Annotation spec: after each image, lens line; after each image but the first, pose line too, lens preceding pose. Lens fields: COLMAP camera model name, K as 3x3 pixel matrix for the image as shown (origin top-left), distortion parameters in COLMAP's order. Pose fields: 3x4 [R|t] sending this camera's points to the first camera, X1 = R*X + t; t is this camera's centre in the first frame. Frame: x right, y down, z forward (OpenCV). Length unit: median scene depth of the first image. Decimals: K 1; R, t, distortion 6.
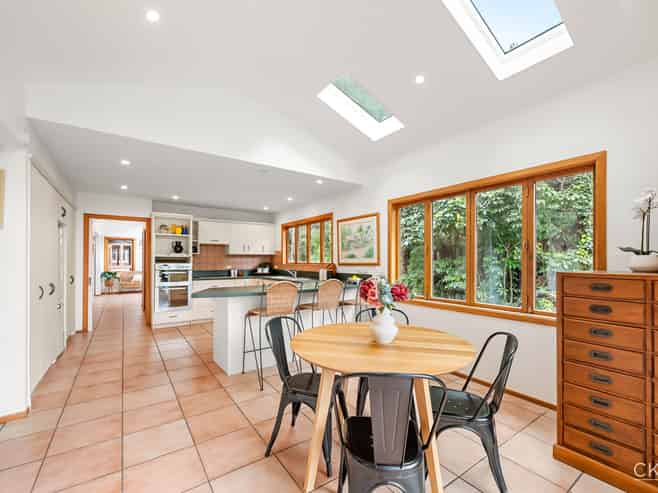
lens RADIAL K [[295.2, 0, 327.8], [0, 295.2, 255.6], [0, 0, 1]] dist [0.000725, 0.000015]
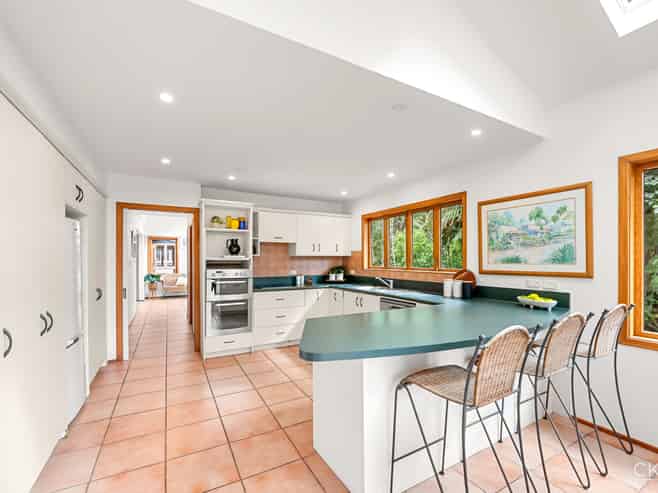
lens RADIAL K [[286.0, 0, 312.9], [0, 286.0, 257.8], [0, 0, 1]] dist [-0.001659, -0.000258]
pose [[0.990815, -0.001466, -0.135219, -0.212220], [0.003226, 0.999913, 0.012792, -0.009728], [0.135188, -0.013111, 0.990733, 0.312771]]
